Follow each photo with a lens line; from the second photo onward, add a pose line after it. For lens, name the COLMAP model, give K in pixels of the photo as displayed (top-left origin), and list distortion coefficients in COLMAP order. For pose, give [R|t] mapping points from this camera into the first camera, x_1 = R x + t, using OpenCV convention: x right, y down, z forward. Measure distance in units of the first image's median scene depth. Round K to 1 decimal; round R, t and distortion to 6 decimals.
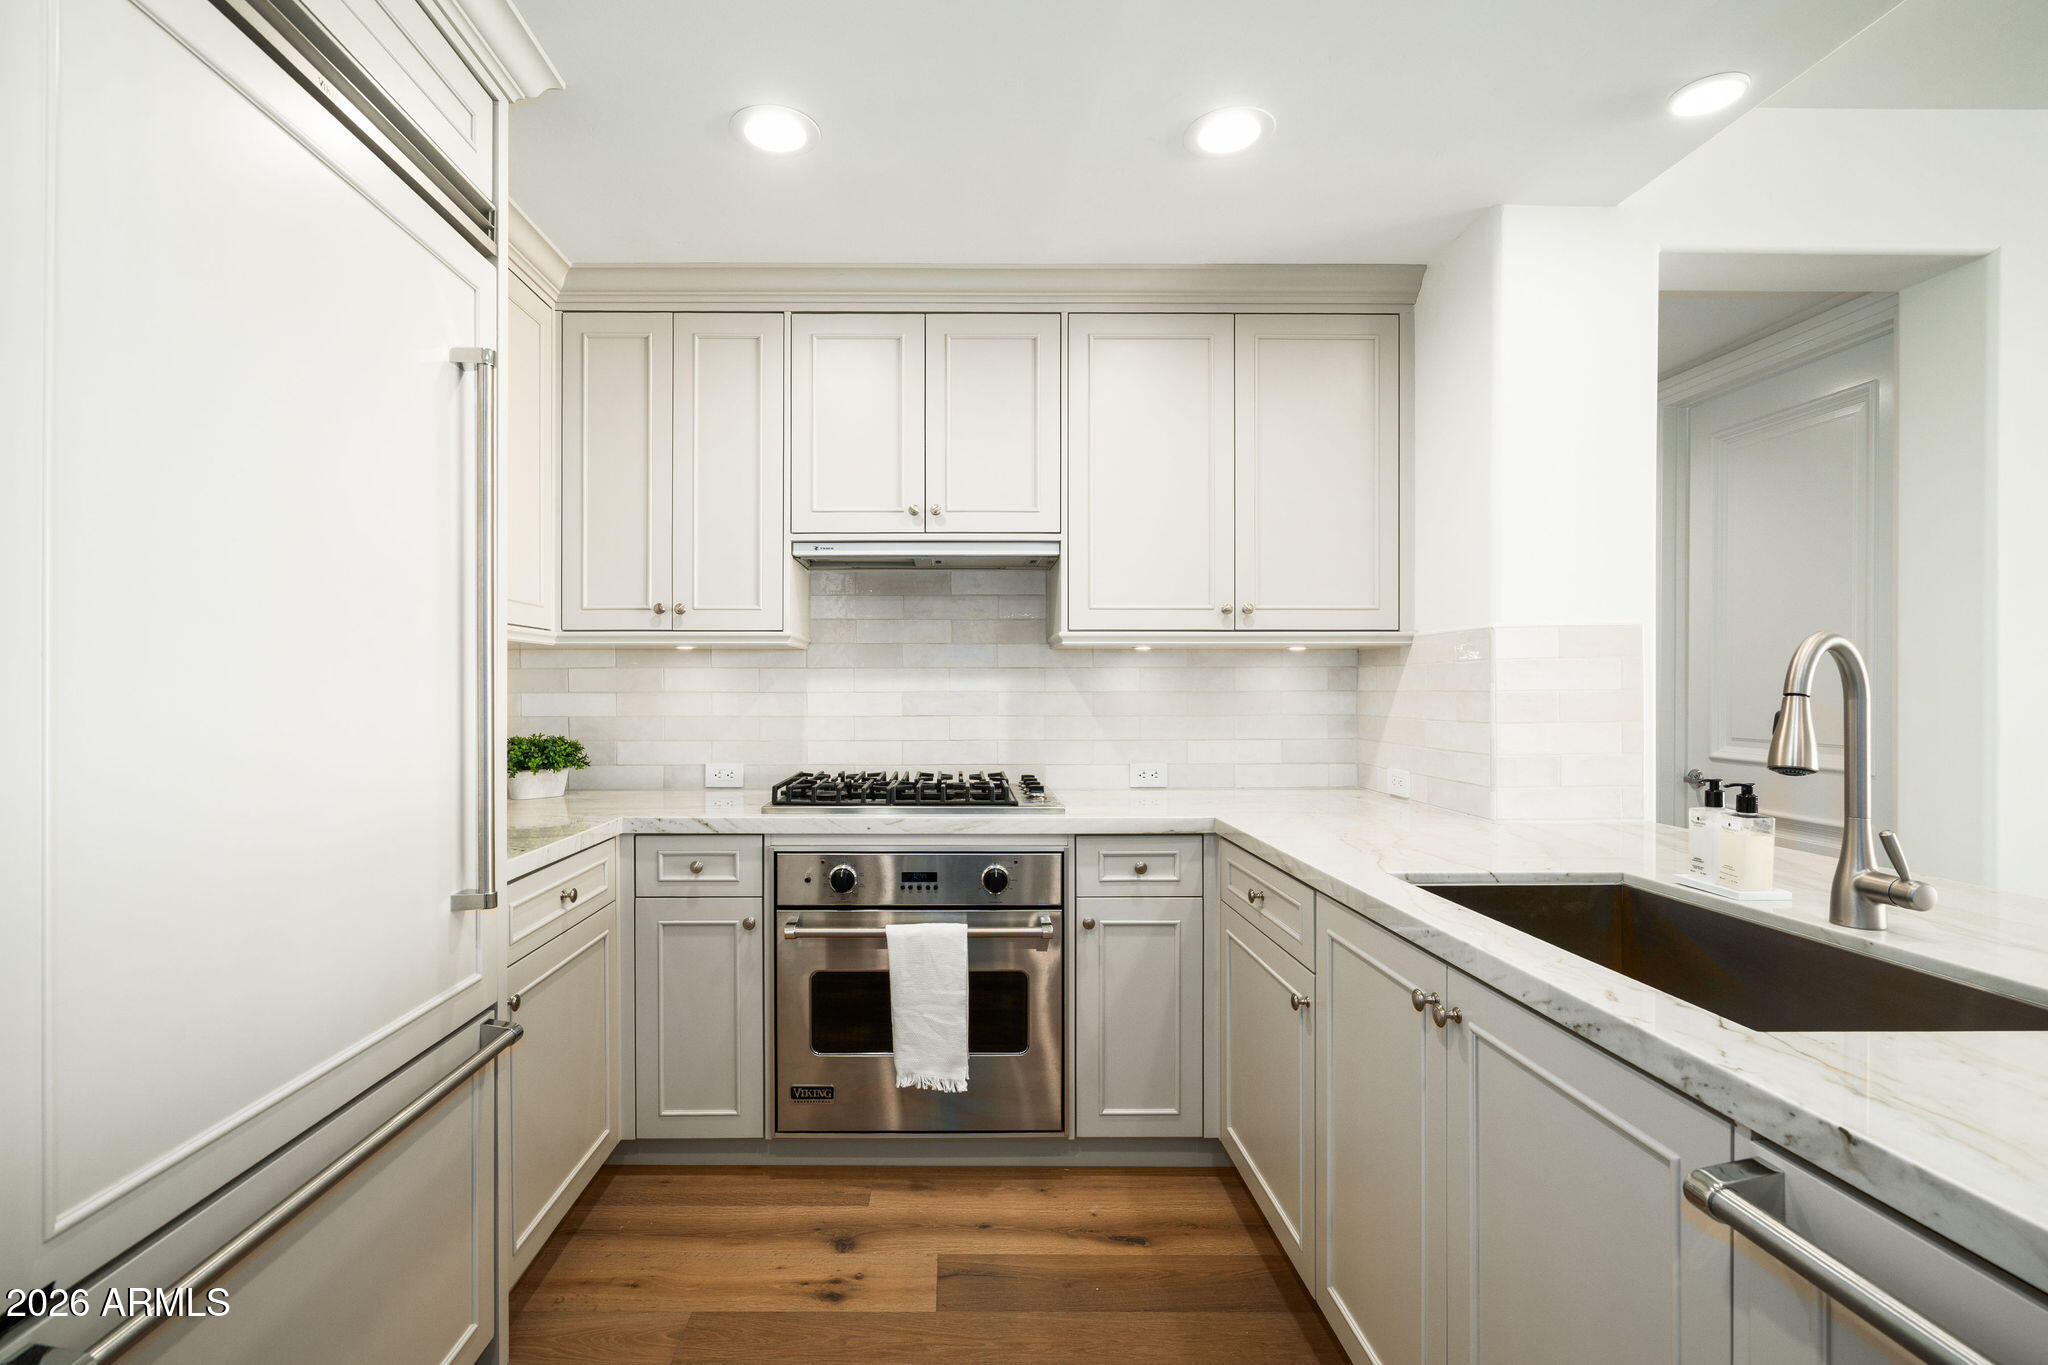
lens RADIAL K [[959.2, 0, 961.9], [0, 959.2, 687.9], [0, 0, 1]] dist [-0.000266, -0.000243]
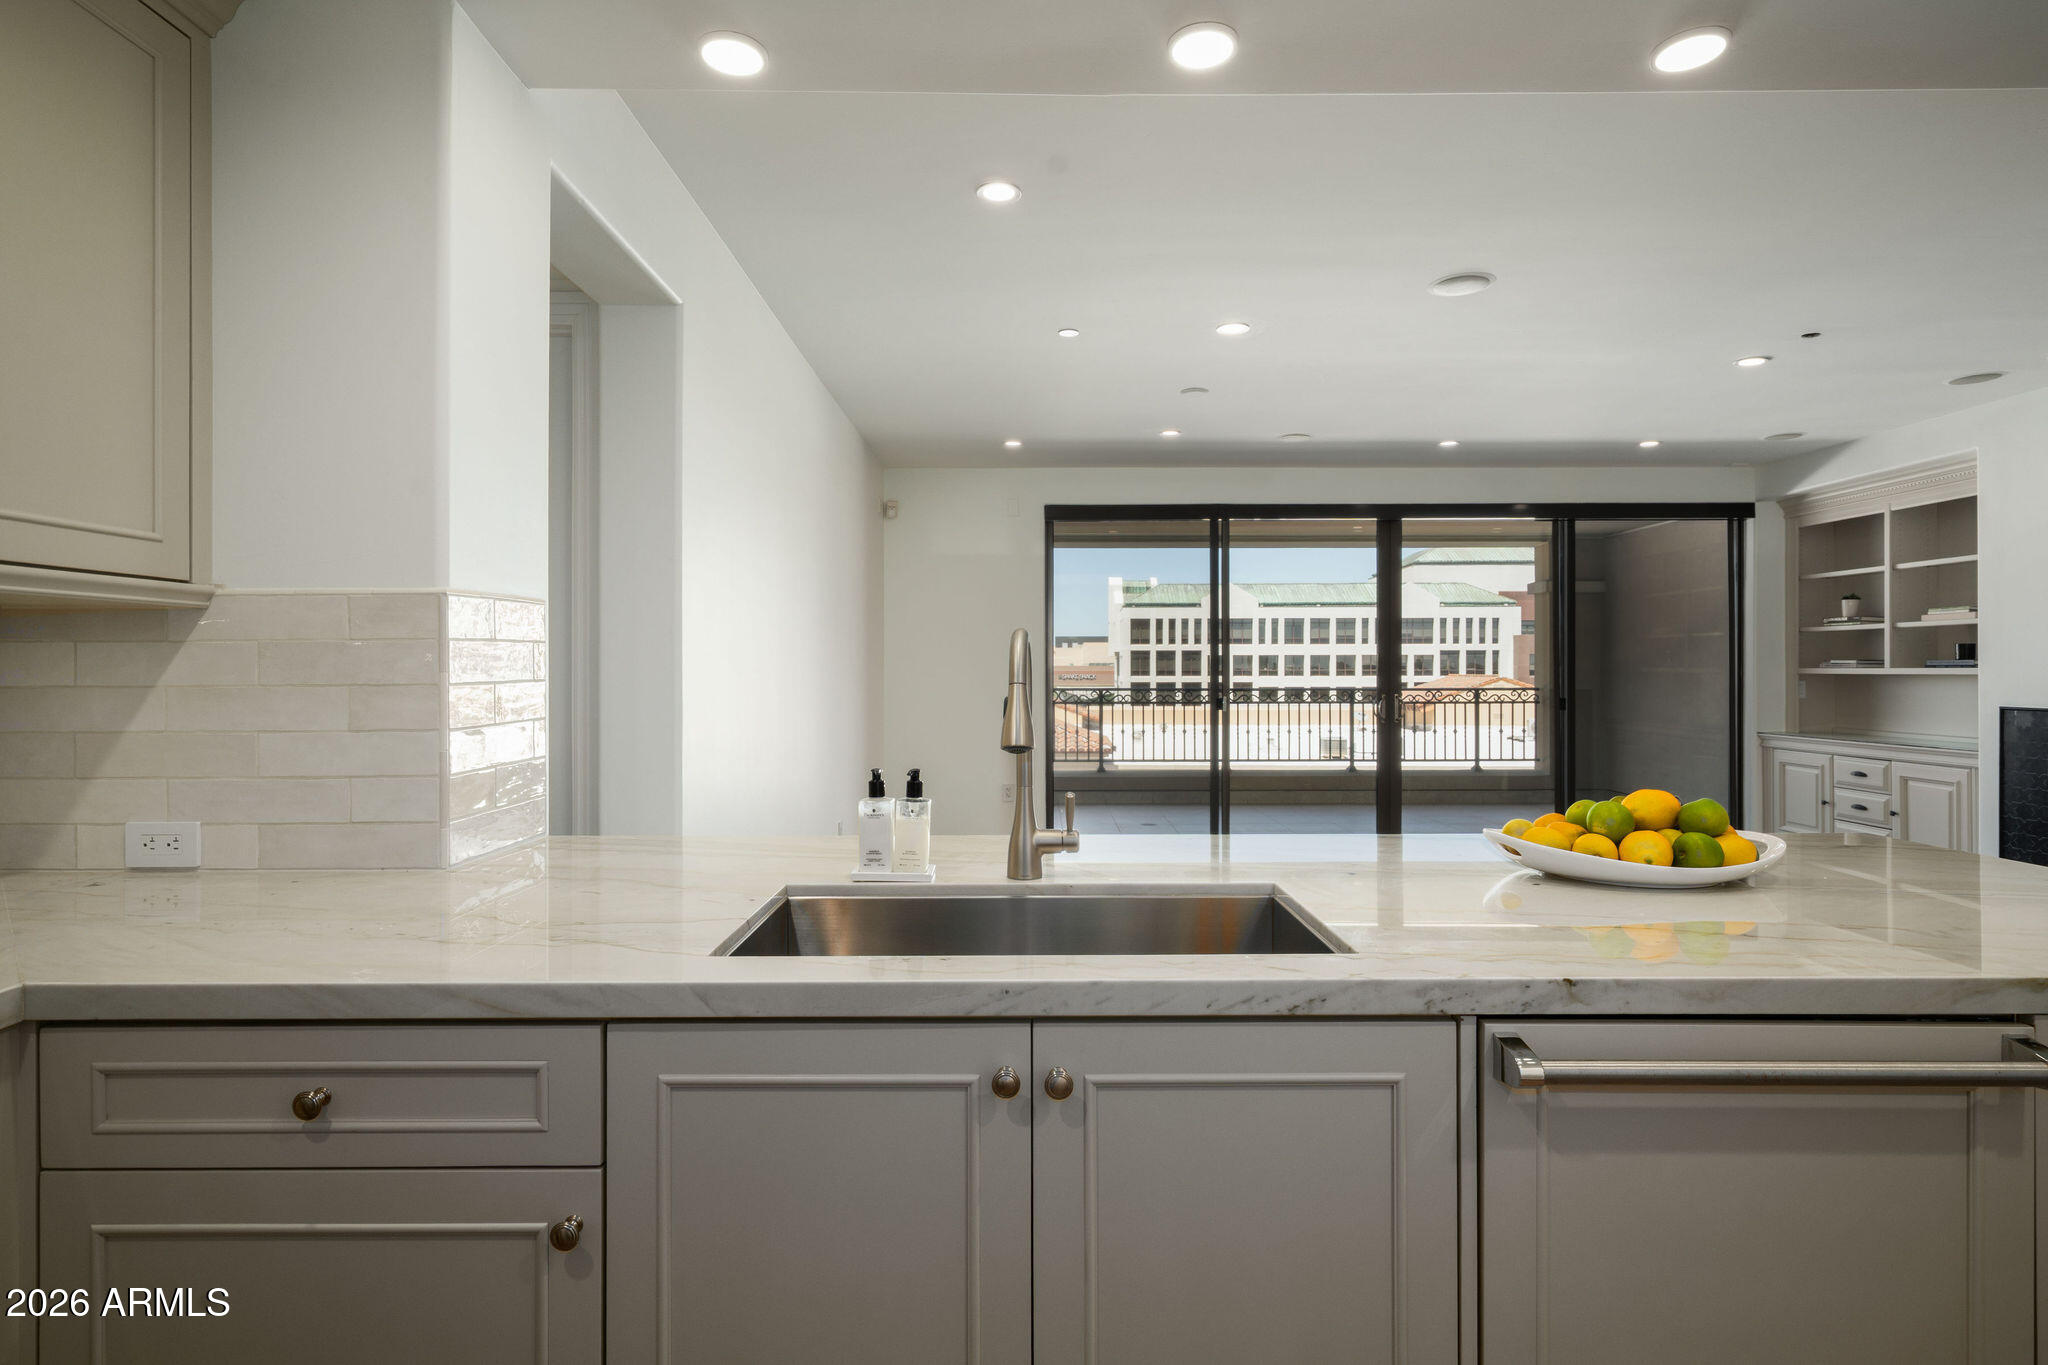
lens RADIAL K [[1063.9, 0, 1024.0], [0, 1063.9, 682.5], [0, 0, 1]] dist [-0.001035, 0.000021]
pose [[-0.000760, -0.011281, 0.999936, -0.505727], [0.002699, 0.999933, 0.011283, -0.012698], [-0.999996, 0.002708, -0.000729, 1.297775]]
